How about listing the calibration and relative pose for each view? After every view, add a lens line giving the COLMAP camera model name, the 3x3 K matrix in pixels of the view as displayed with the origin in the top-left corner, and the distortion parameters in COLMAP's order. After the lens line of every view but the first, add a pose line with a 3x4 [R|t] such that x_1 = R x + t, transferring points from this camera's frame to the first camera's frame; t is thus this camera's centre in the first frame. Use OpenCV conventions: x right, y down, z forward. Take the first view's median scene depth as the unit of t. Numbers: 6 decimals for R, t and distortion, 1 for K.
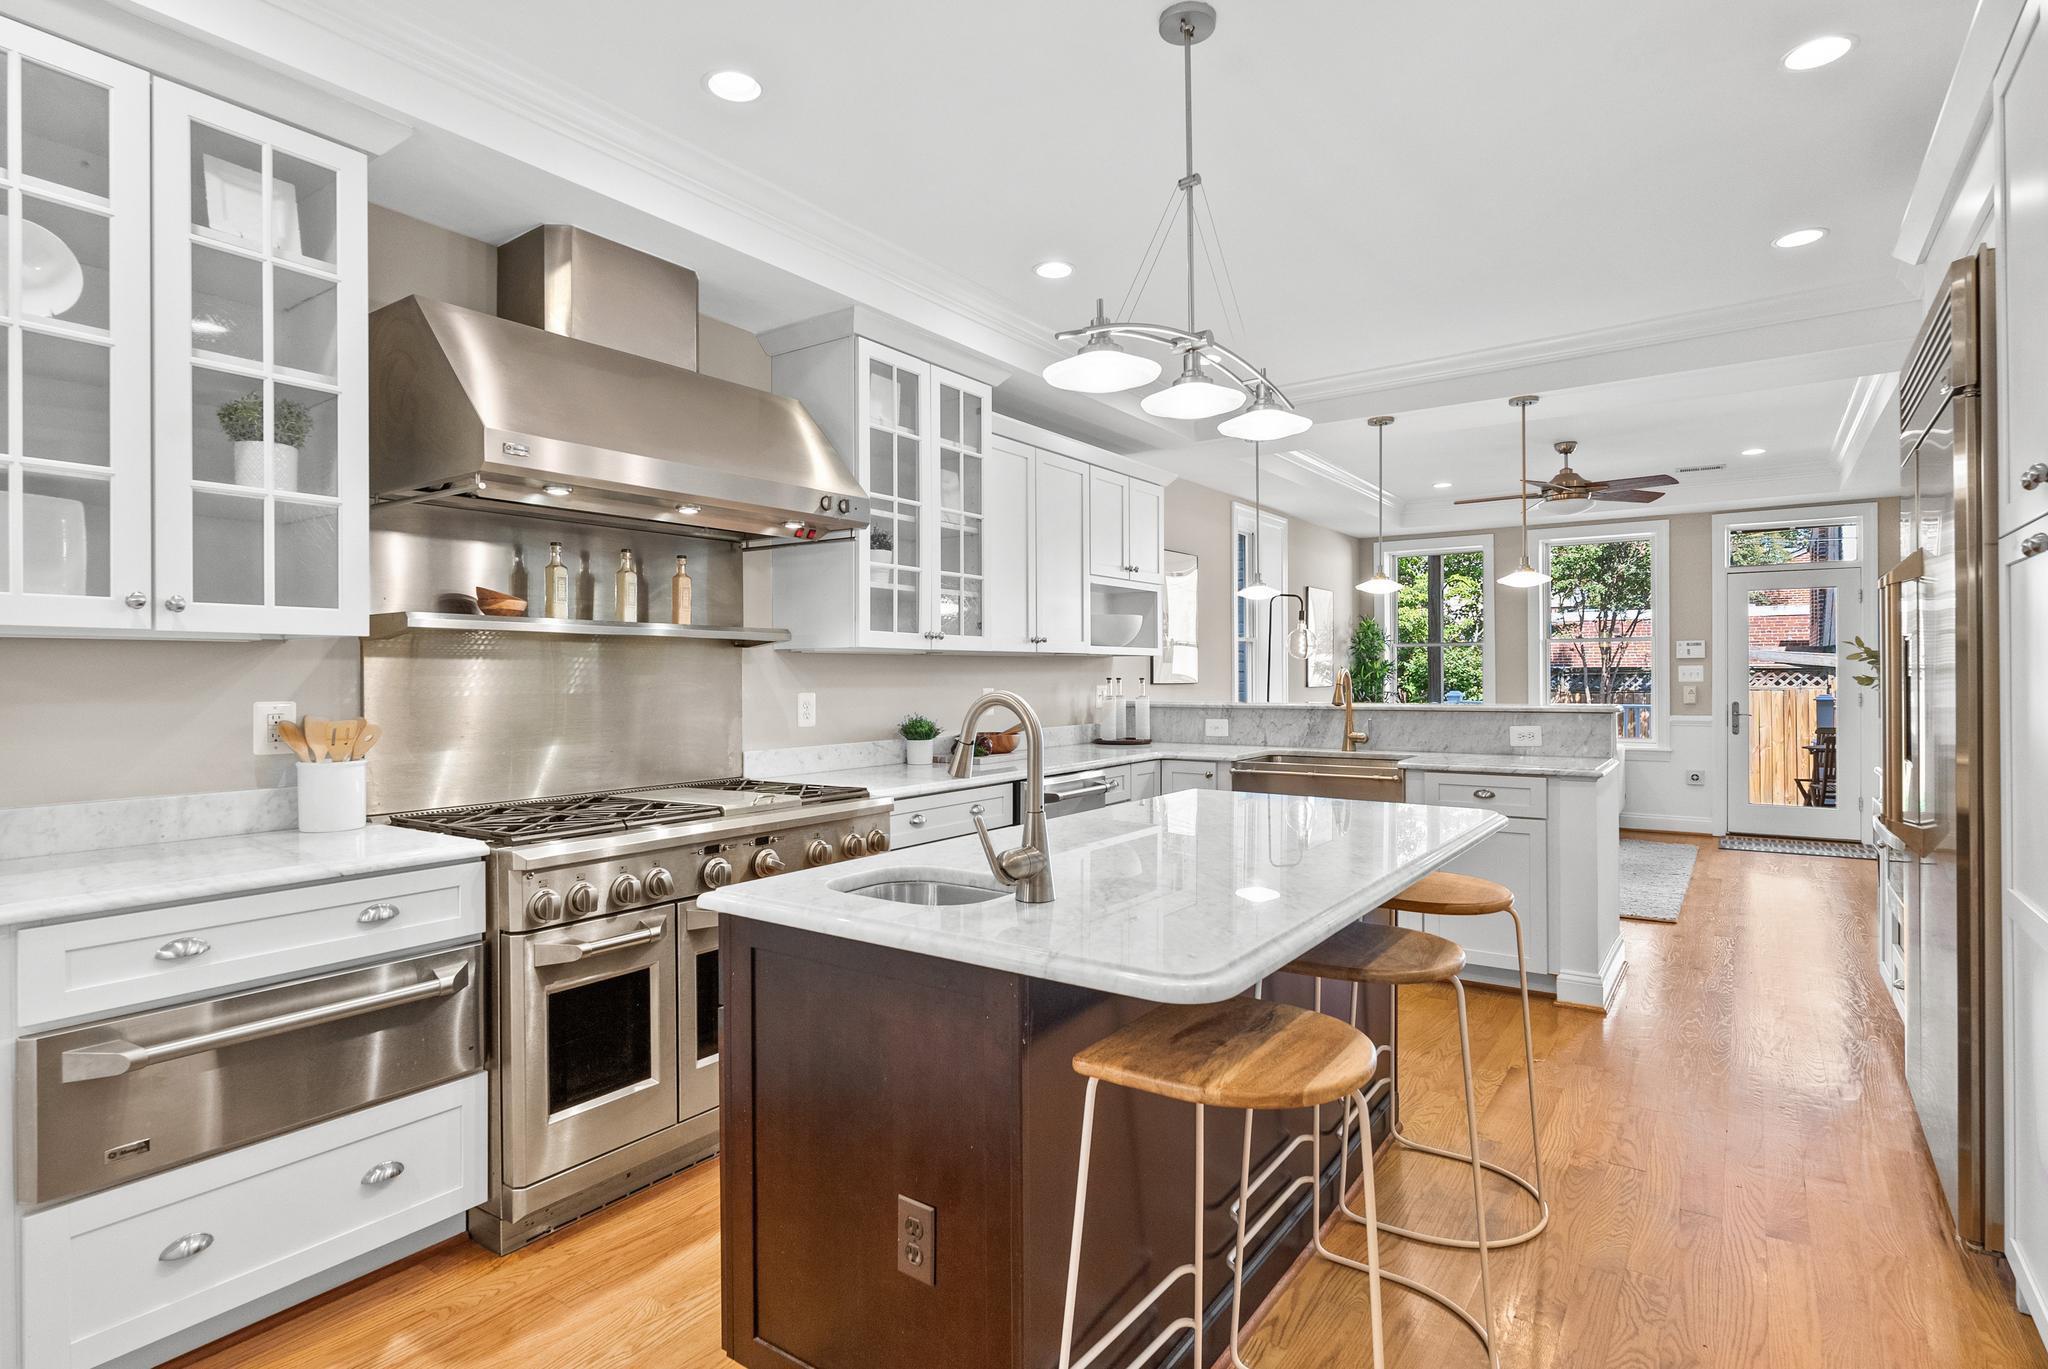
lens RADIAL K [[1032.1, 0, 1027.5], [0, 1032.1, 676.5], [0, 0, 1]] dist [-0.003117, 0.000822]
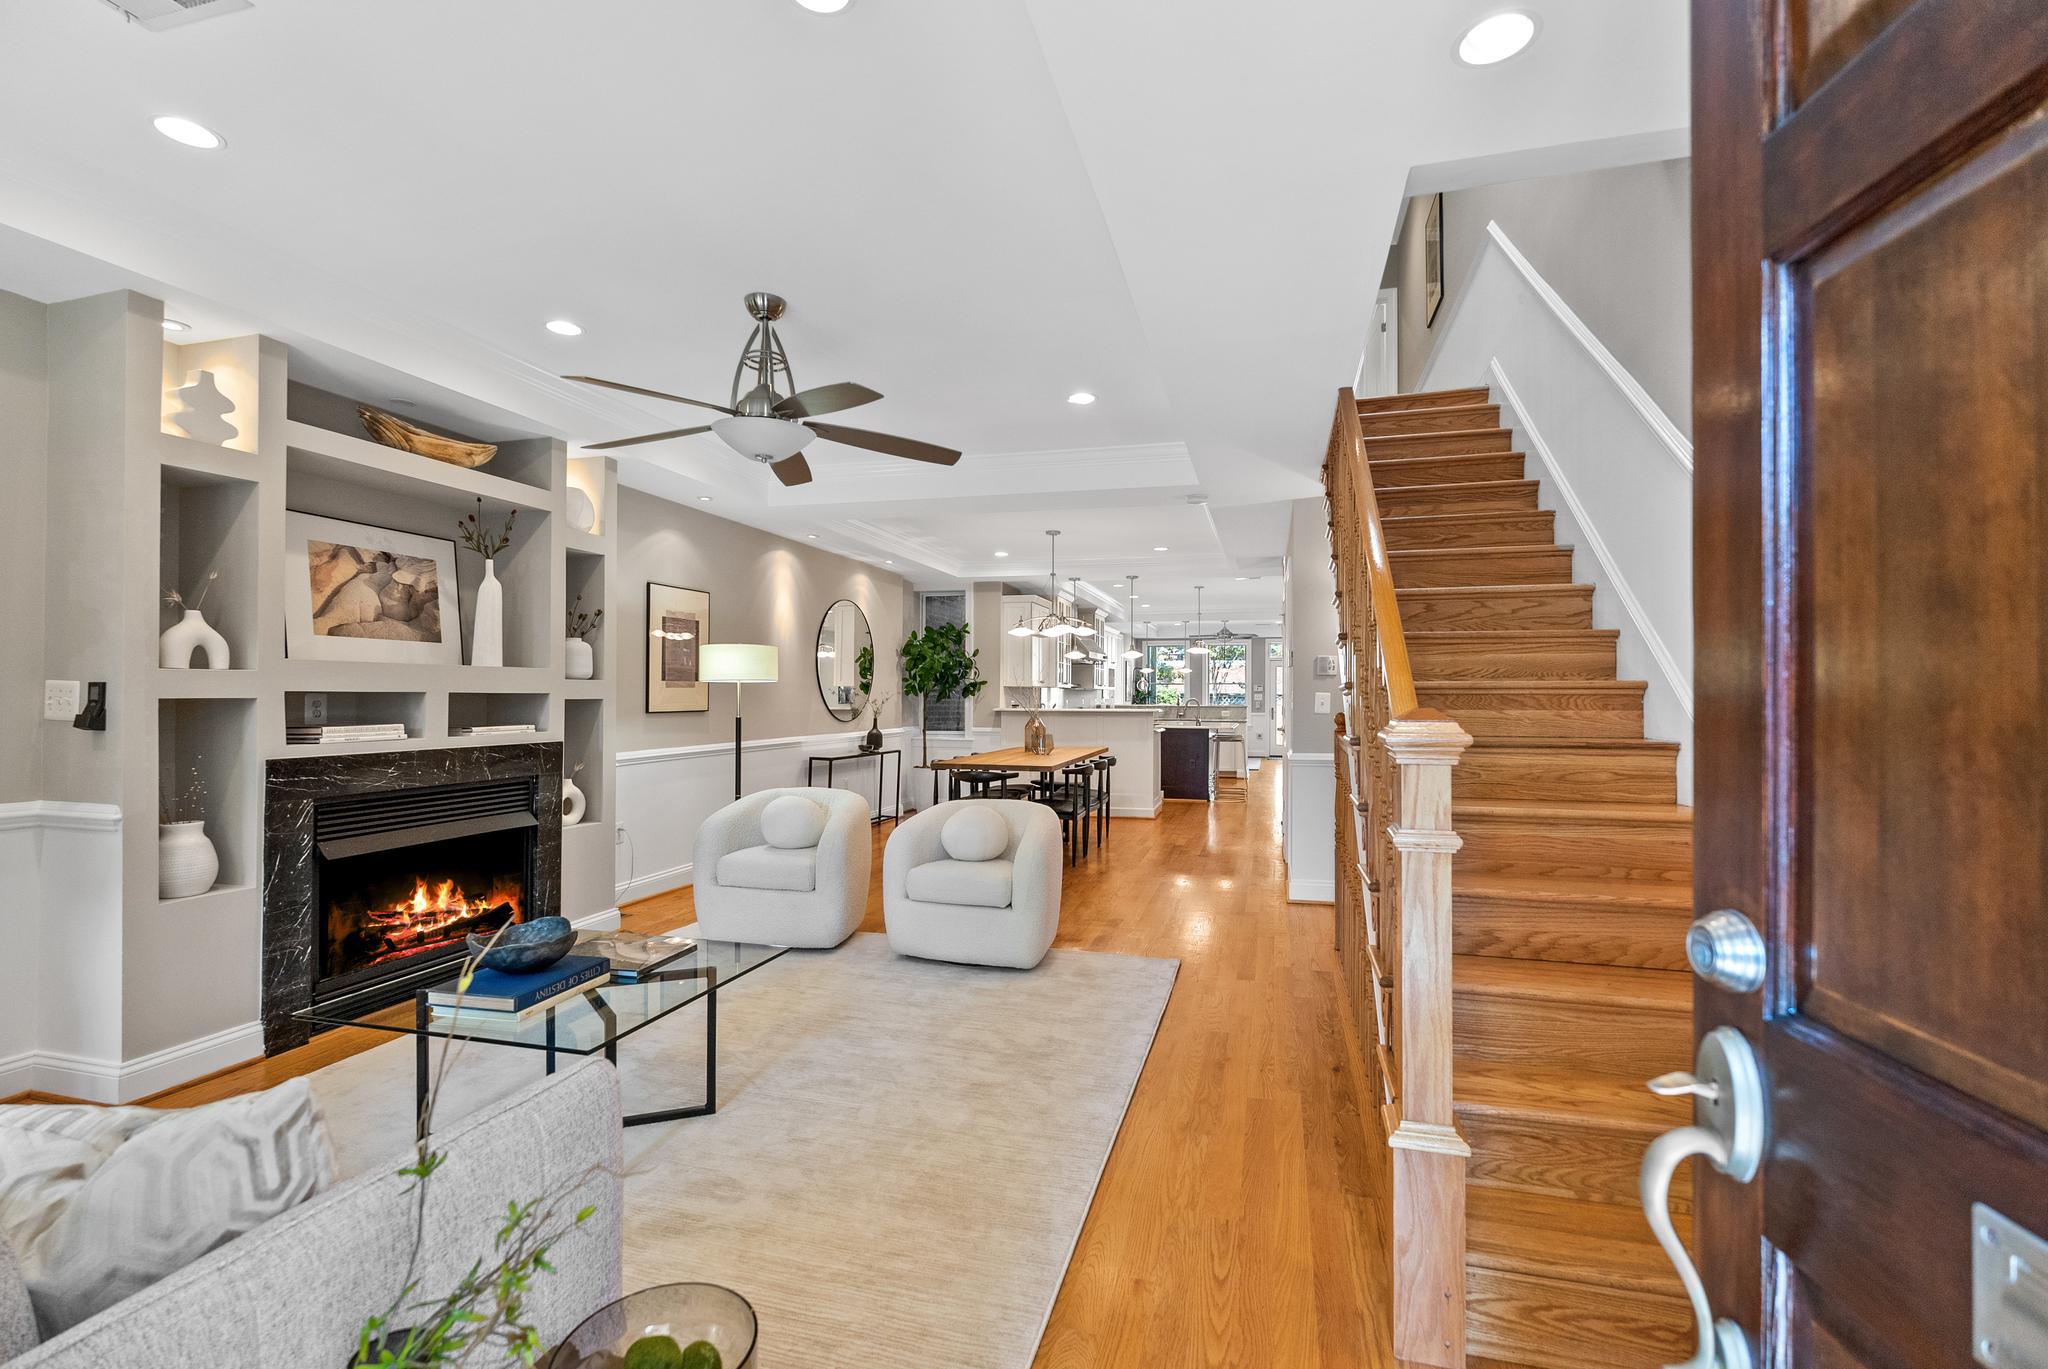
lens RADIAL K [[916.3, 0, 1030.3], [0, 916.3, 684.2], [0, 0, 1]] dist [-0.005445, 0.001580]
pose [[0.942053, 0.016992, 0.335033, -0.796456], [-0.014160, 0.999840, -0.010895, -0.002385], [-0.335164, 0.005519, 0.942143, -1.166787]]
